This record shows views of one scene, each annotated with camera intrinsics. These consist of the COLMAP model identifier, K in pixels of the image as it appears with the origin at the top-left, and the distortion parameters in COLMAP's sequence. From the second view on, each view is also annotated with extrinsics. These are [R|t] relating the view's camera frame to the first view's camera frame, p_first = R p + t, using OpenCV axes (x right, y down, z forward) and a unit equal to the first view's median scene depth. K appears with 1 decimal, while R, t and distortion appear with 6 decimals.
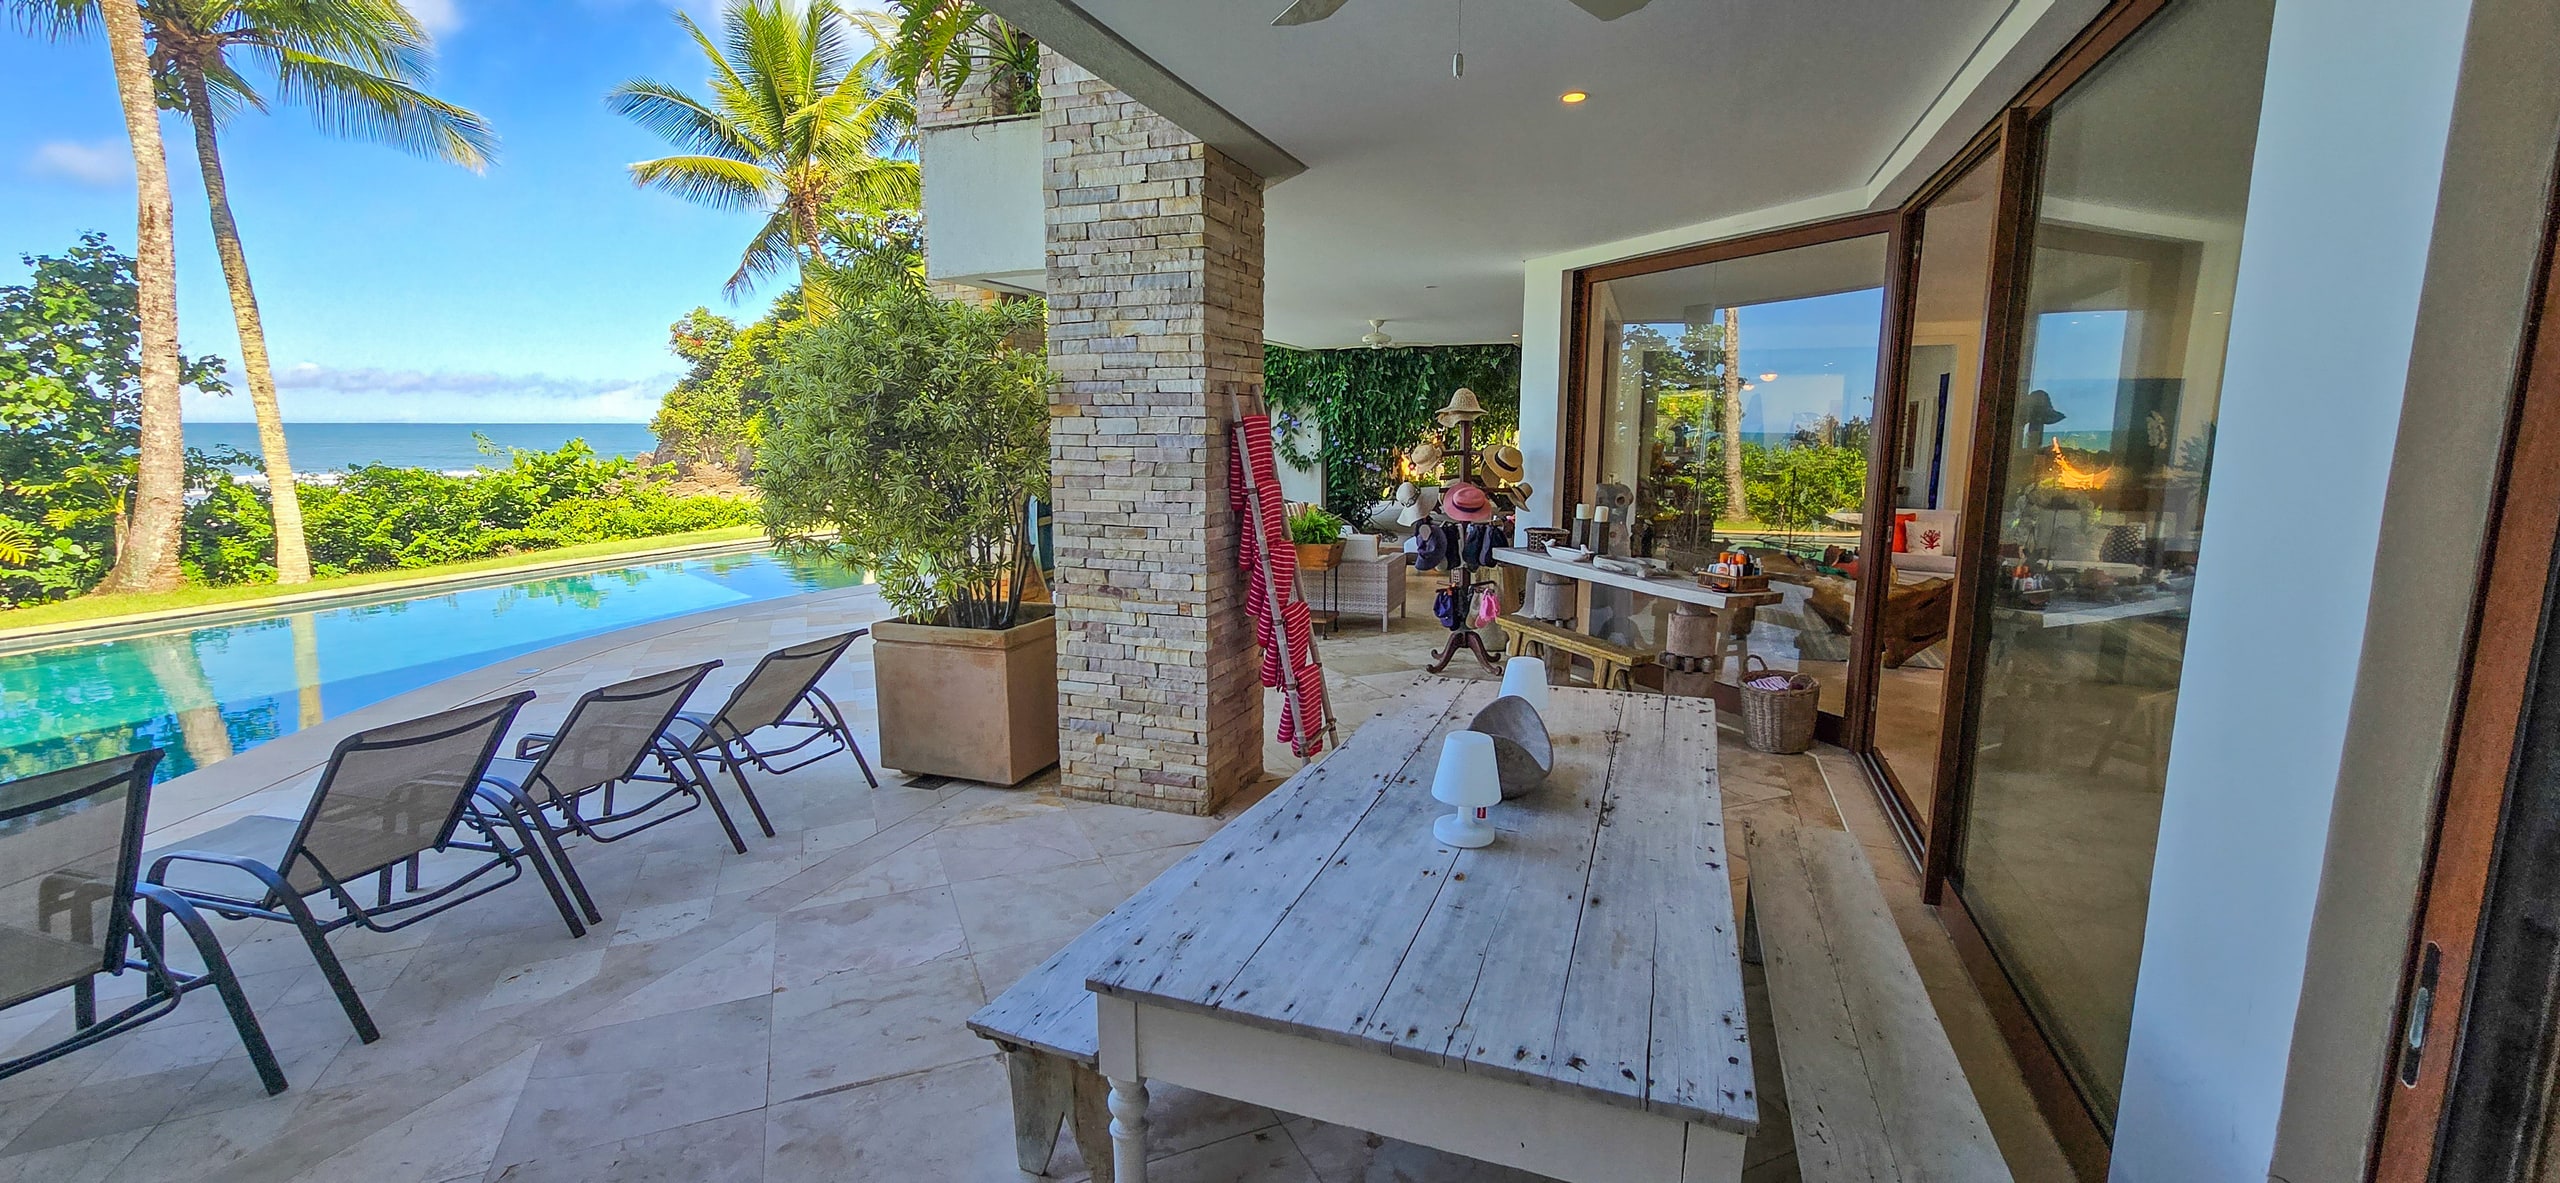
lens RADIAL K [[1047.4, 0, 1274.0], [0, 1047.4, 595.0], [0, 0, 1]] dist [-0.001641, -0.000654]
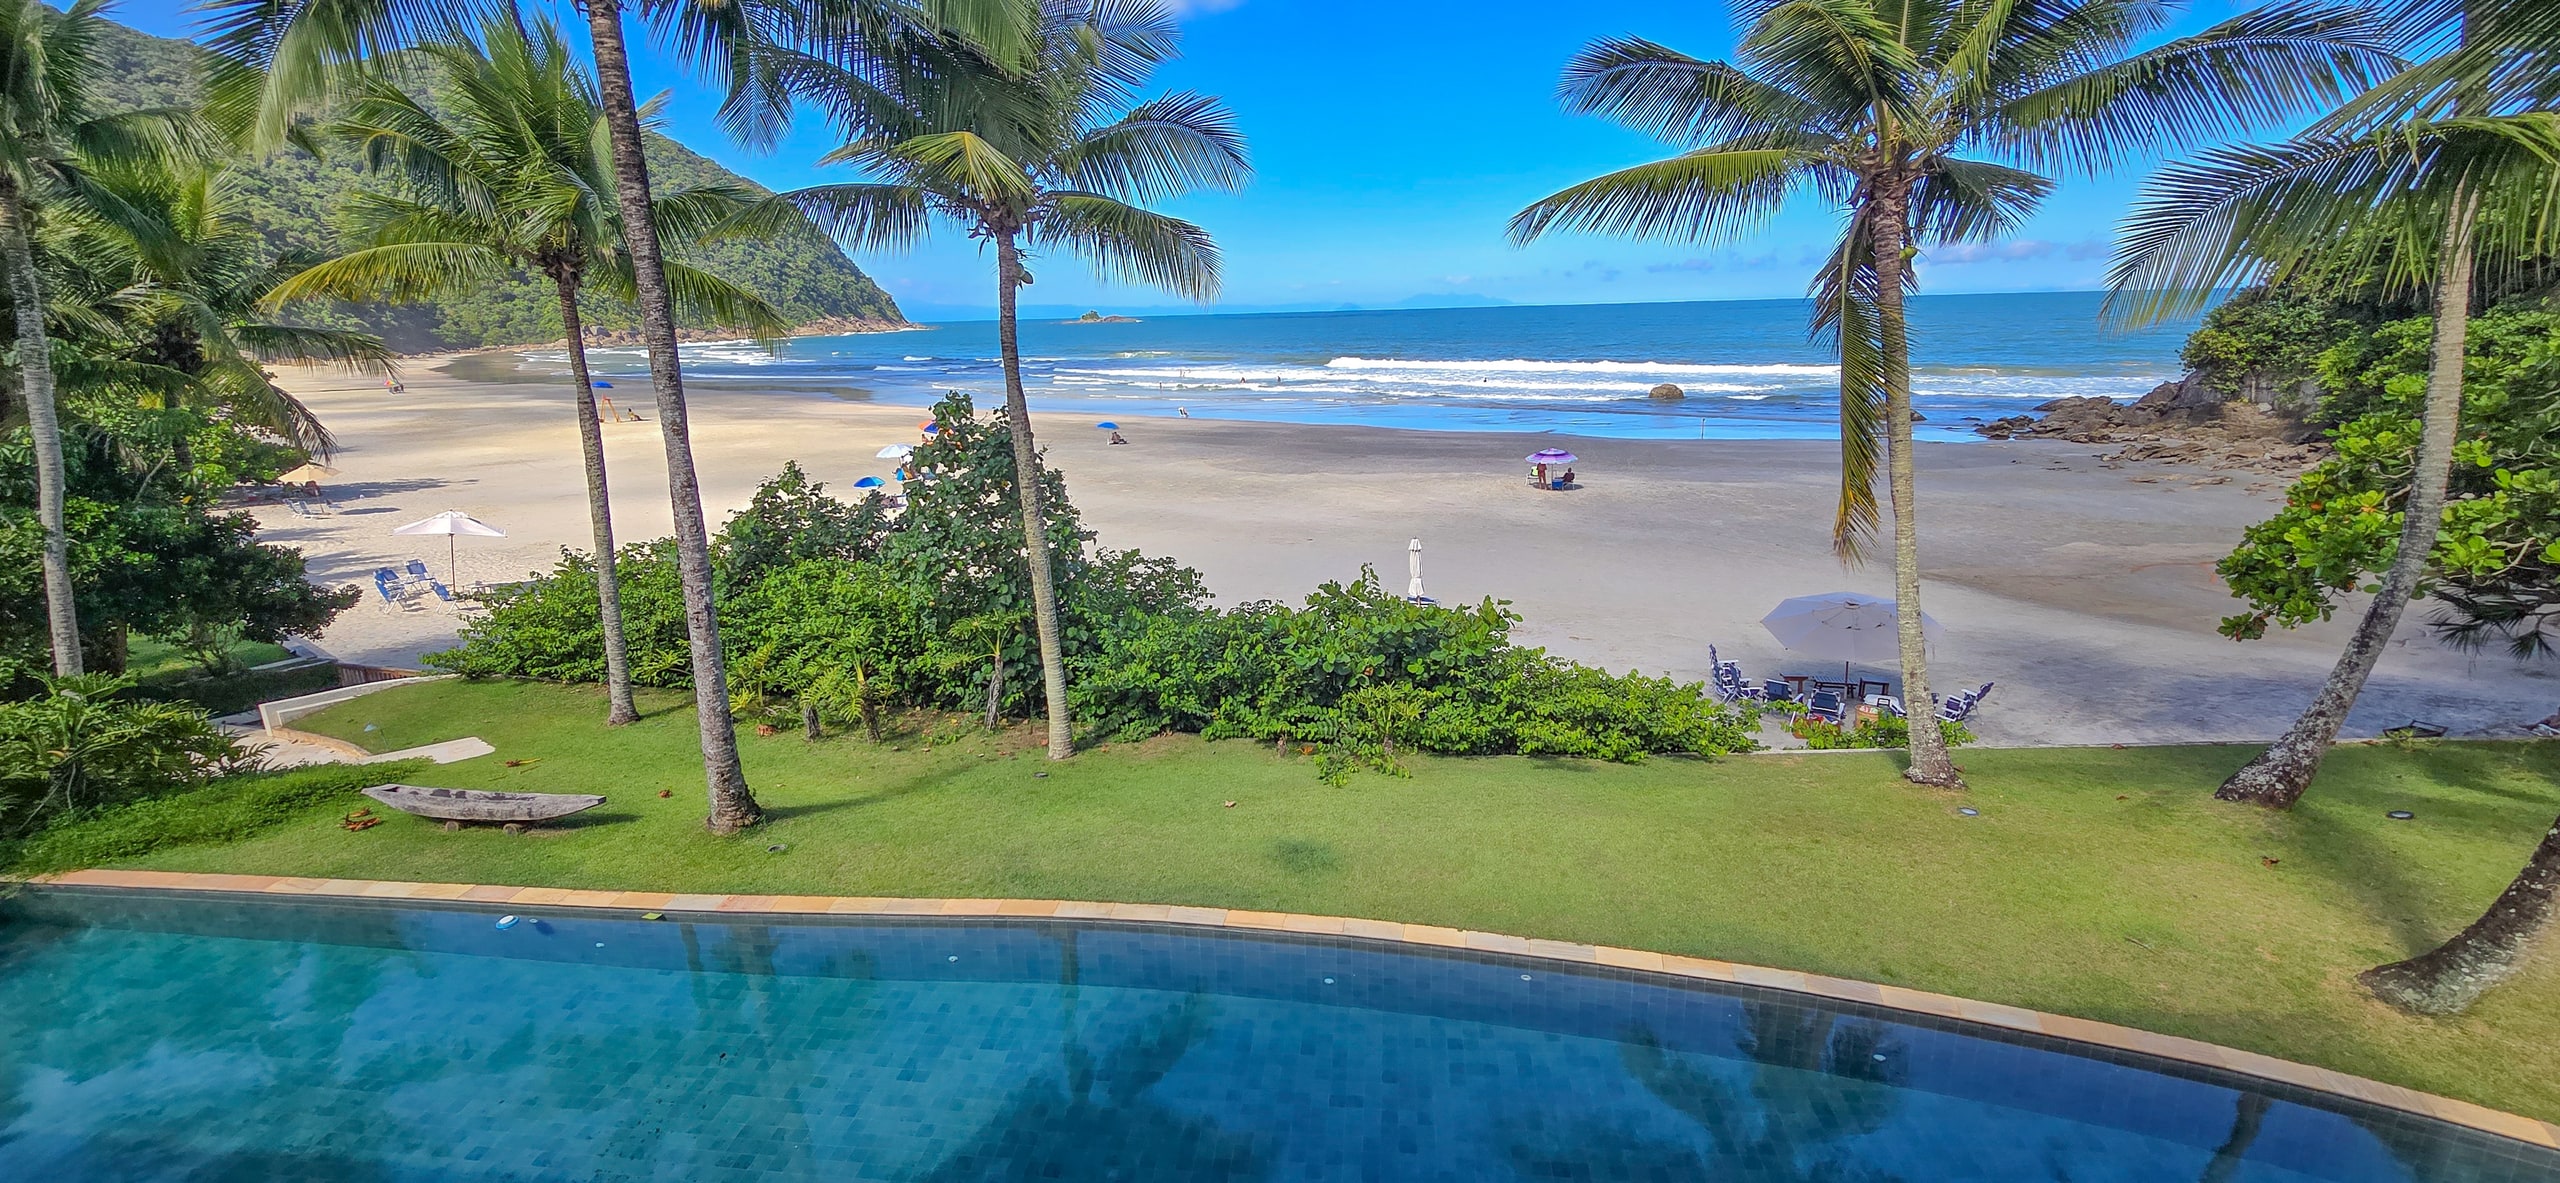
lens RADIAL K [[1047.4, 0, 1274.0], [0, 1047.4, 595.0], [0, 0, 1]] dist [-0.001641, -0.000654]
pose [[0.256169, 0.243129, -0.935556, 0.009607], [-0.128385, 0.967835, 0.216364, -0.371274], [0.958068, 0.064686, 0.279143, 0.828870]]
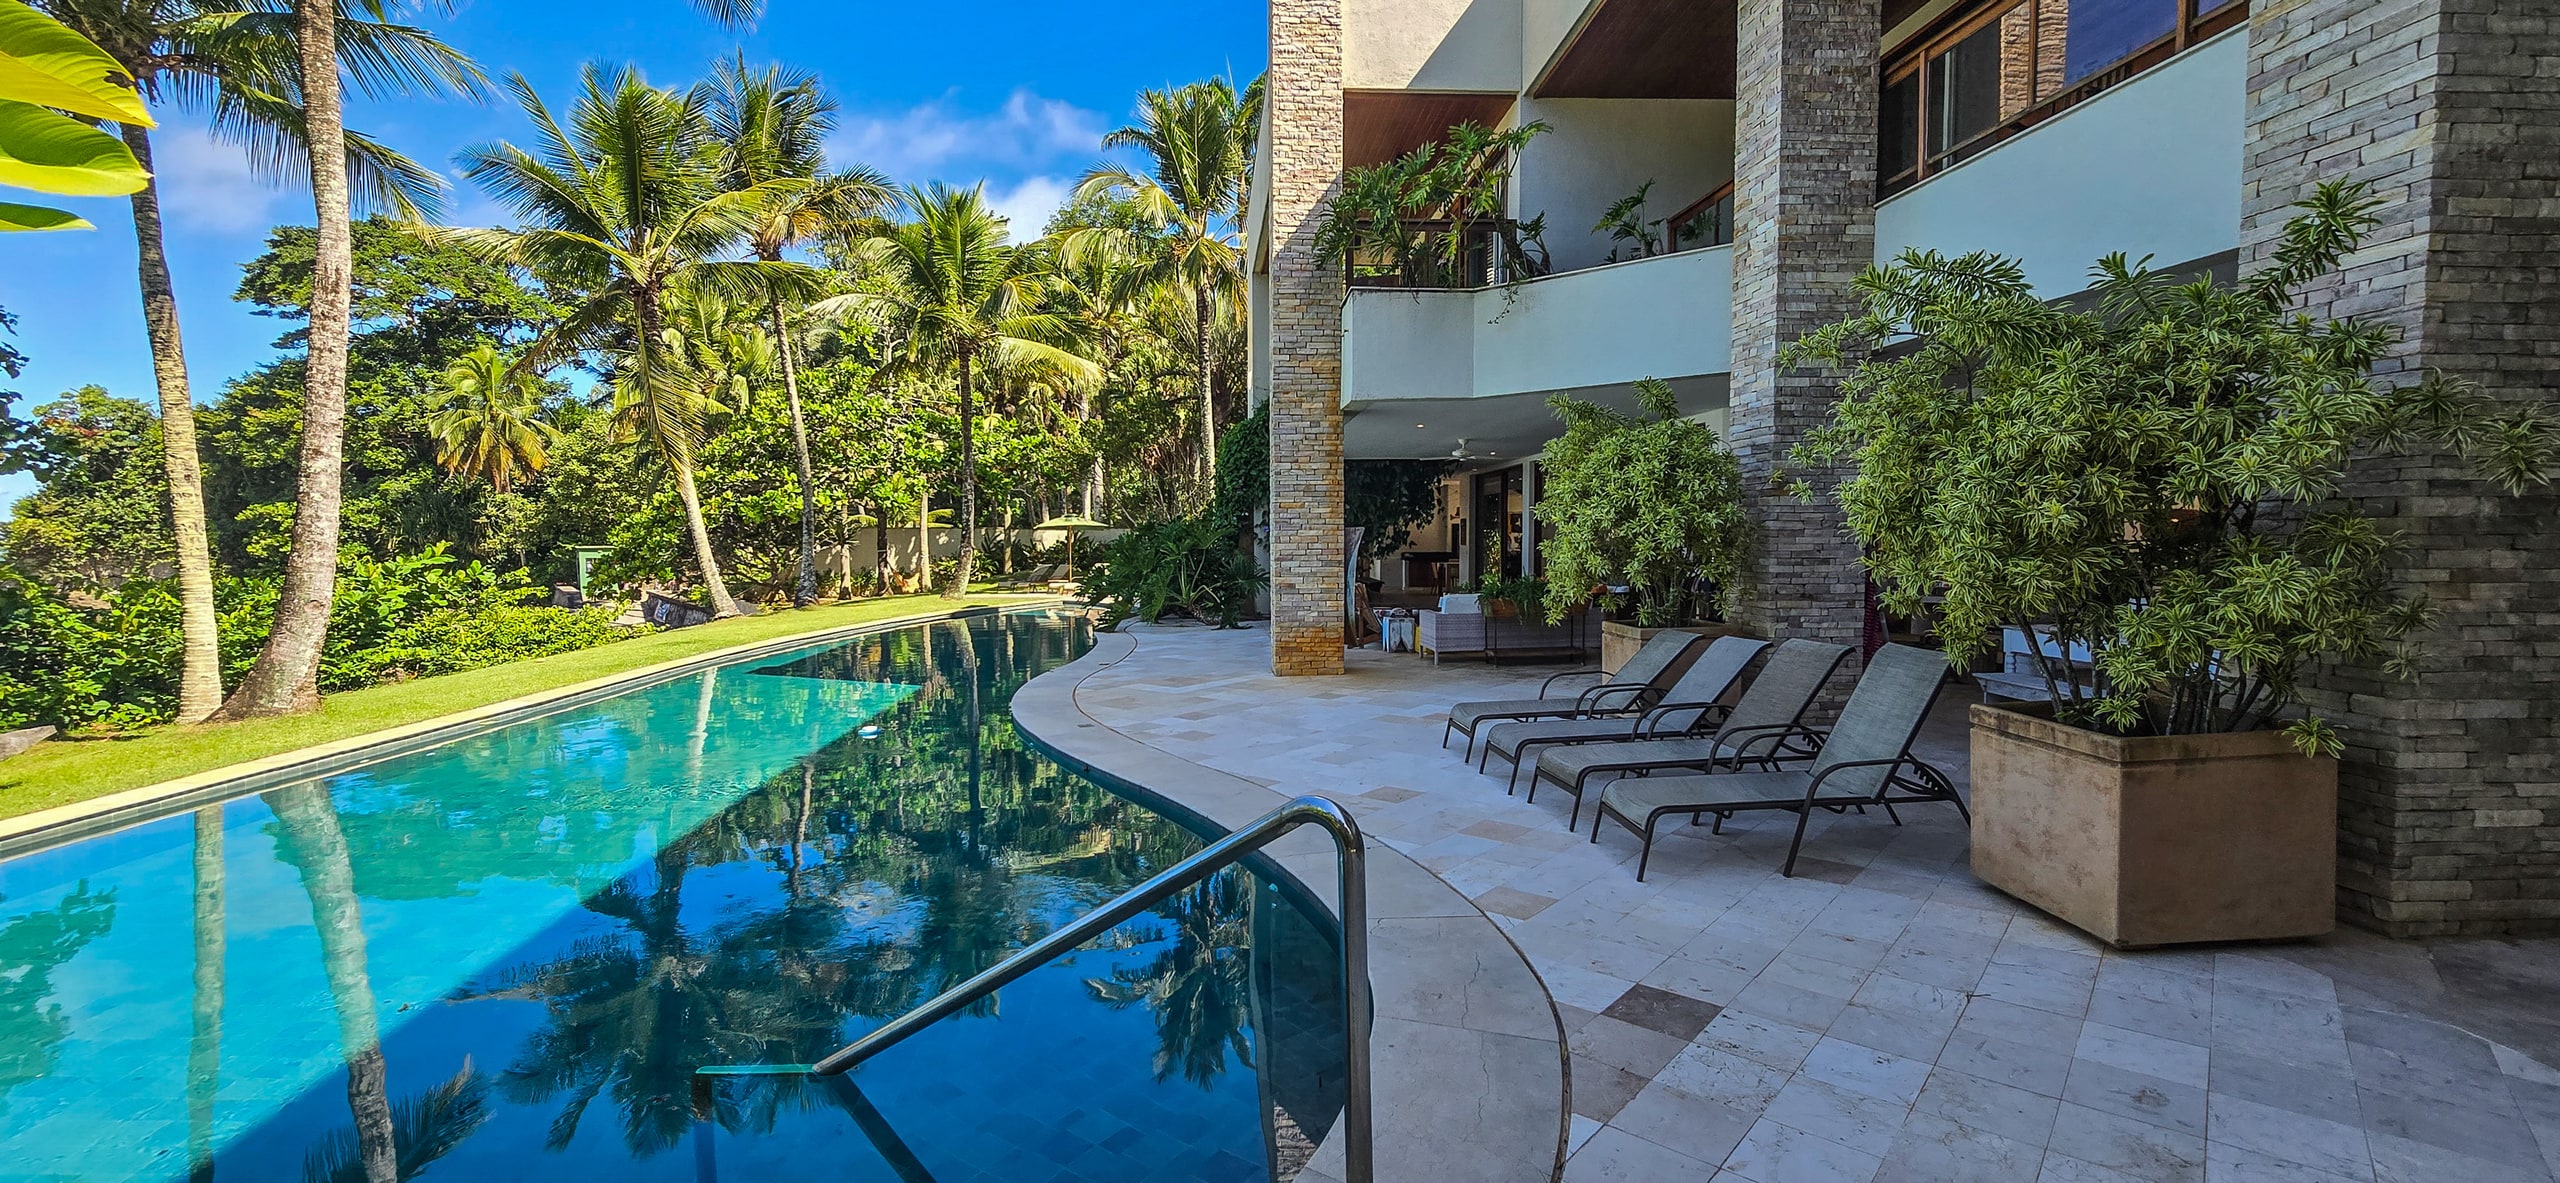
lens RADIAL K [[1047.4, 0, 1274.0], [0, 1047.4, 595.0], [0, 0, 1]] dist [-0.001641, -0.000654]
pose [[0.909858, -0.030449, 0.413801, -0.488117], [0.073911, 0.993247, -0.089428, 0.024230], [-0.408284, 0.111951, 0.905964, -0.056308]]
